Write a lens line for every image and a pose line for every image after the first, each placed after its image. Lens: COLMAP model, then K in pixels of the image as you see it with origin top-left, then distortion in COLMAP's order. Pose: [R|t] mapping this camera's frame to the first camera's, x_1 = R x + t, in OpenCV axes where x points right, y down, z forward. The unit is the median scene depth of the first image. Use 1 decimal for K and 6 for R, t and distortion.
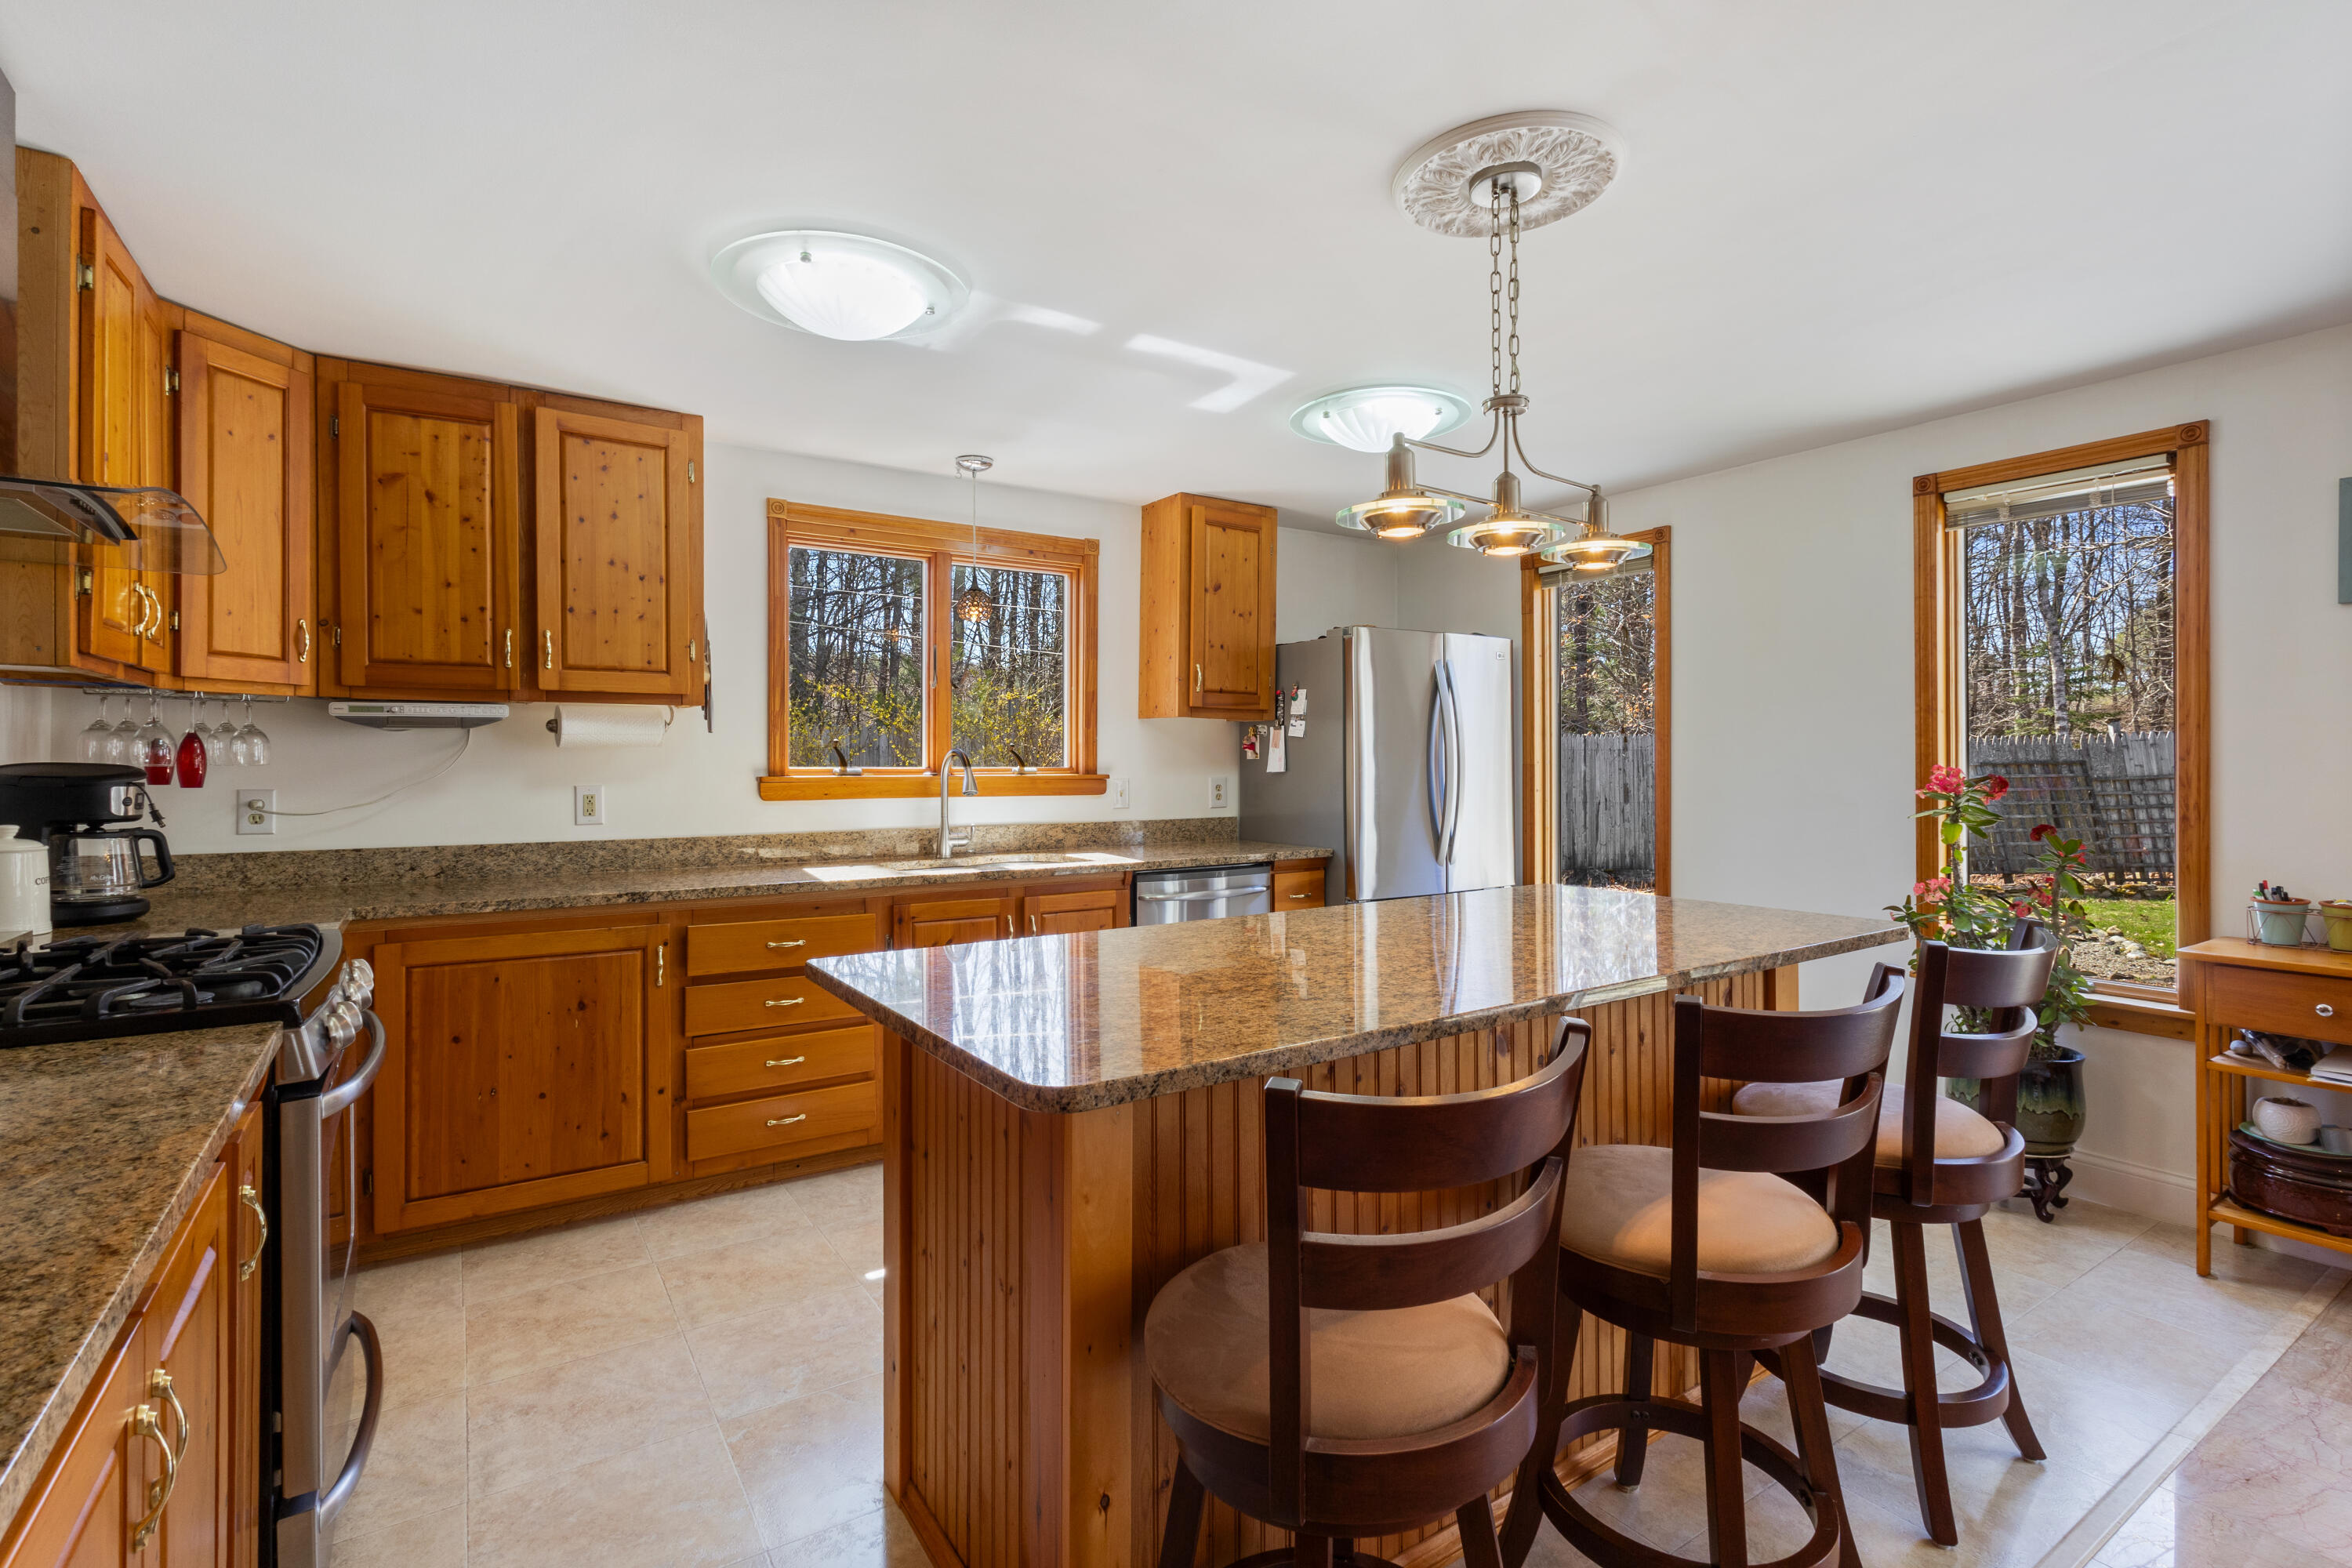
lens RADIAL K [[1092.4, 0, 1174.9], [0, 1092.4, 760.9], [0, 0, 1]] dist [-0.000273, 0.004768]
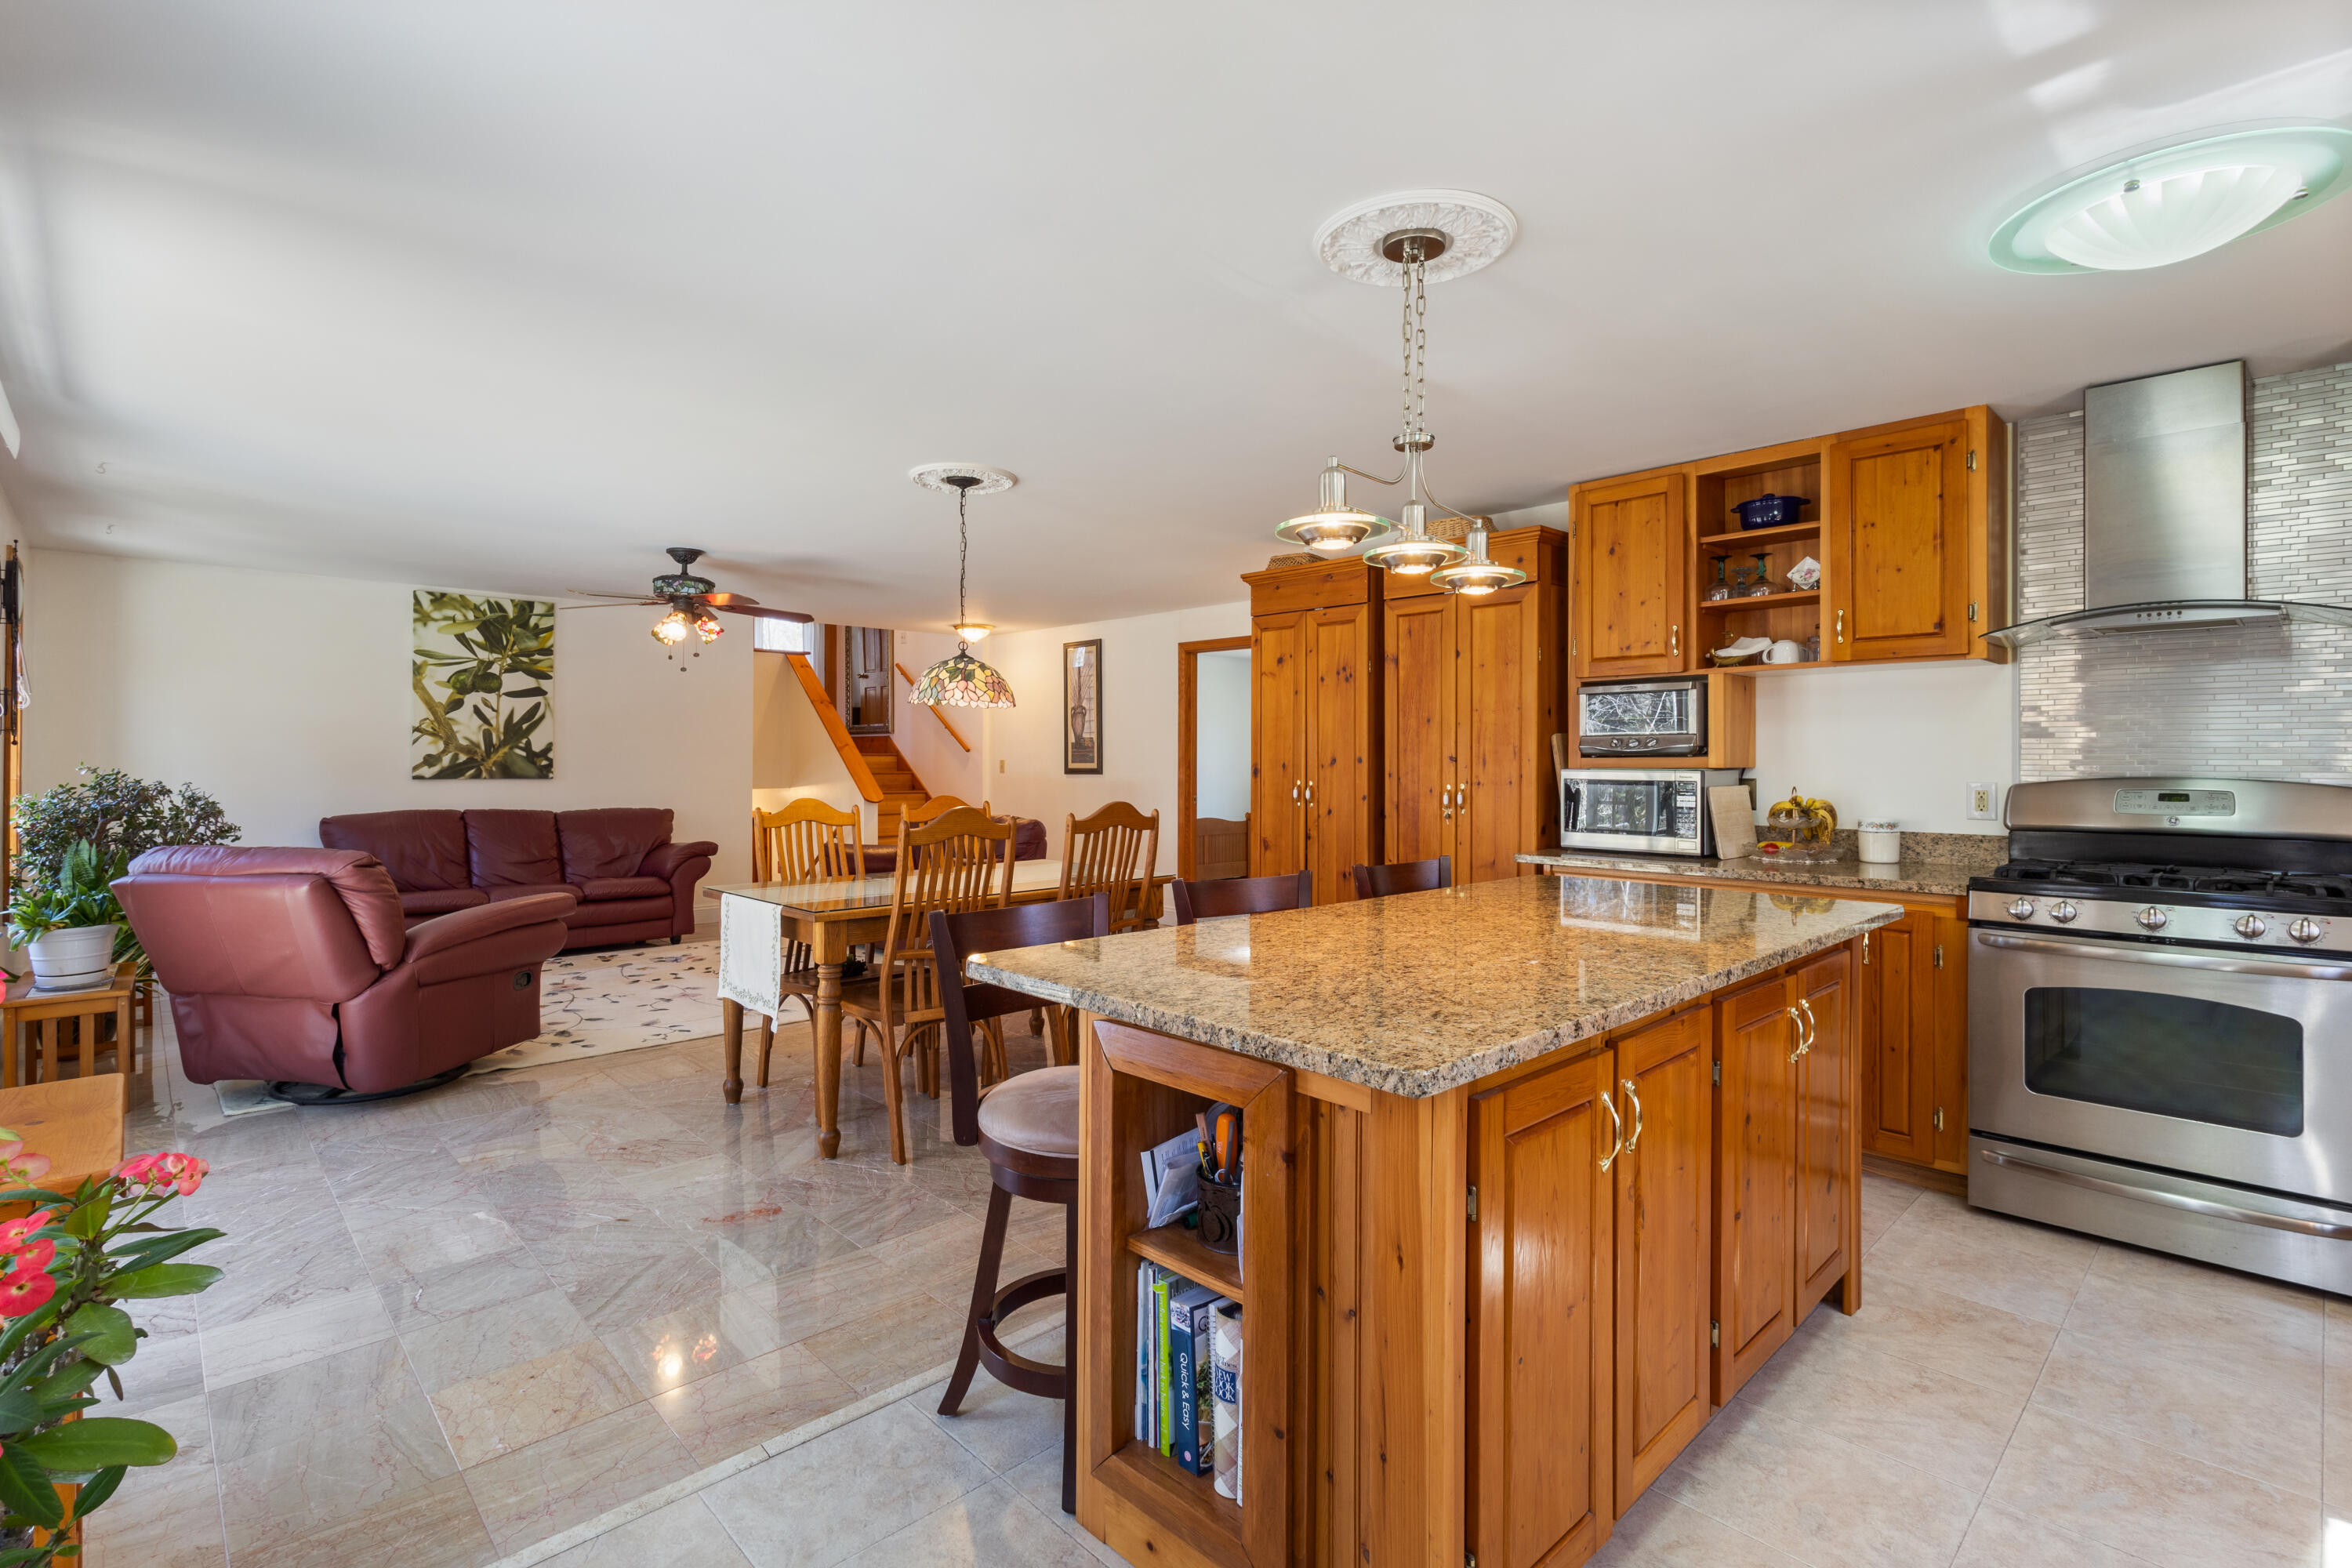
lens RADIAL K [[1092.4, 0, 1174.9], [0, 1092.4, 760.9], [0, 0, 1]] dist [-0.000273, 0.004768]
pose [[-0.983802, 0.002415, -0.179243, 0.433281], [0.002460, 0.999997, -0.000029, 0.000505], [0.179243, -0.000470, -0.983805, 1.198016]]
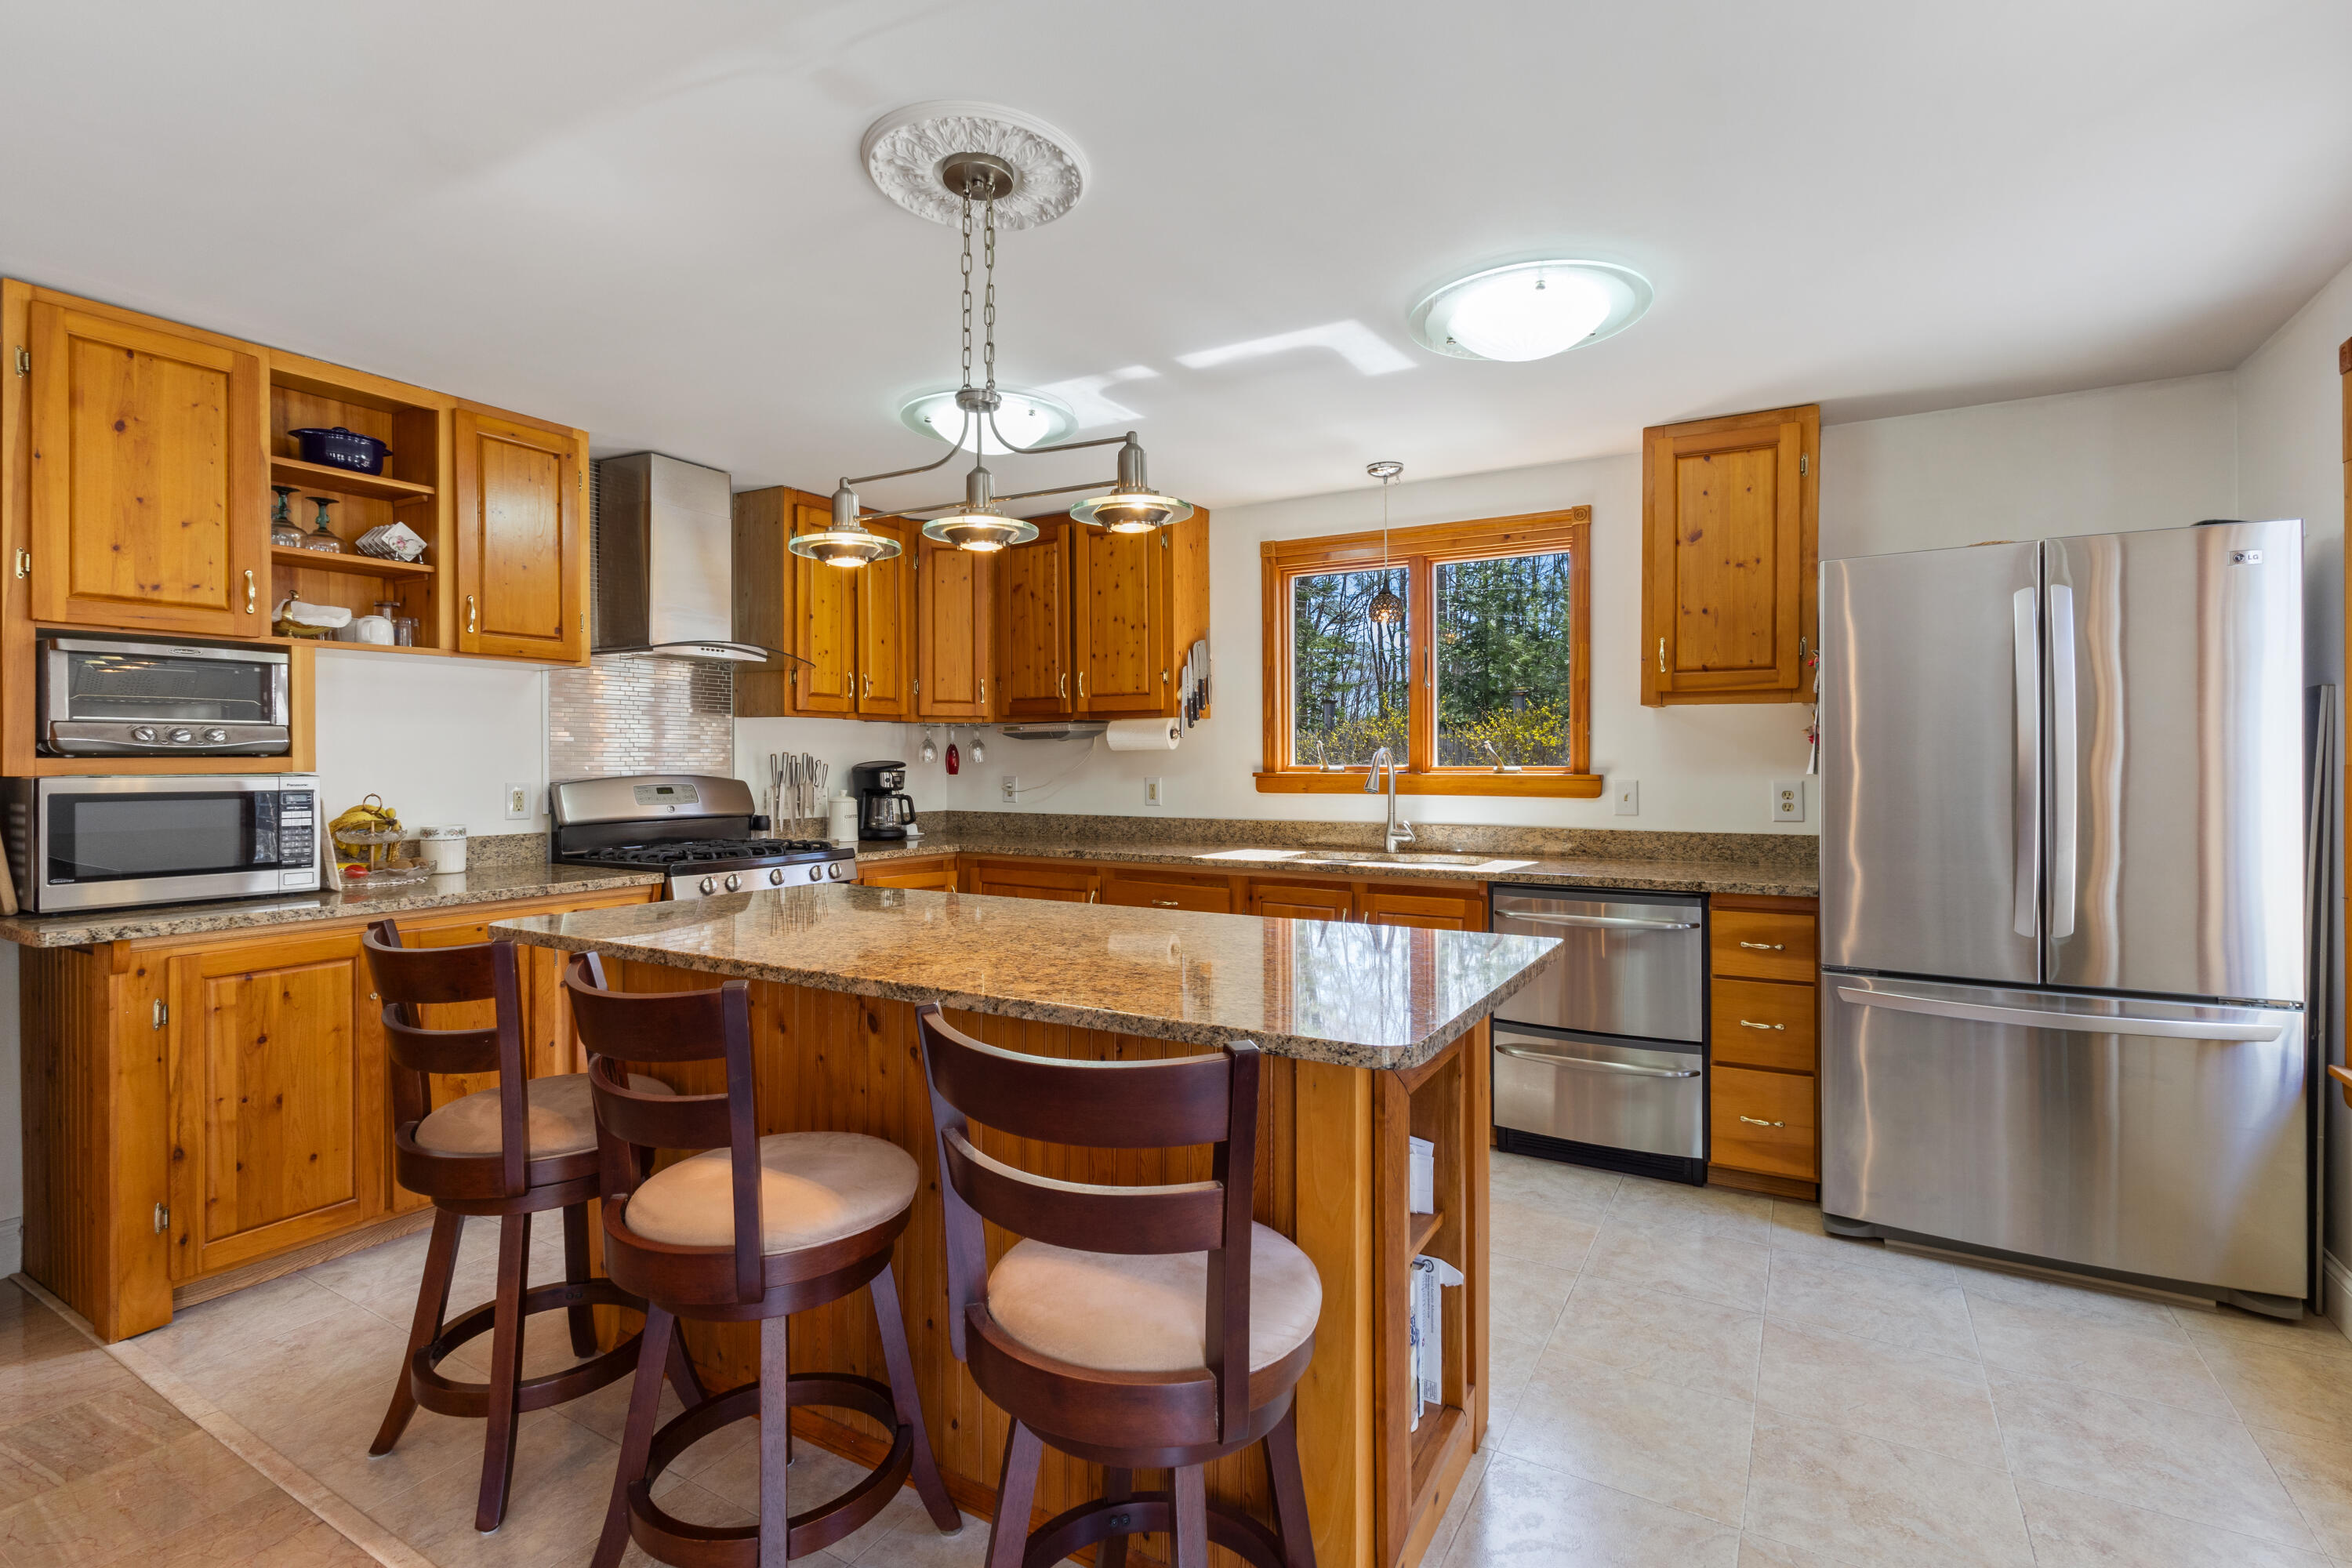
lens RADIAL K [[1092.4, 0, 1174.9], [0, 1092.4, 760.9], [0, 0, 1]] dist [-0.000273, 0.004768]
pose [[0.441156, 0.000671, -0.897430, 0.738589], [0.001062, 0.999999, 0.001270, 0.000135], [0.897430, -0.001513, 0.441155, 0.417905]]
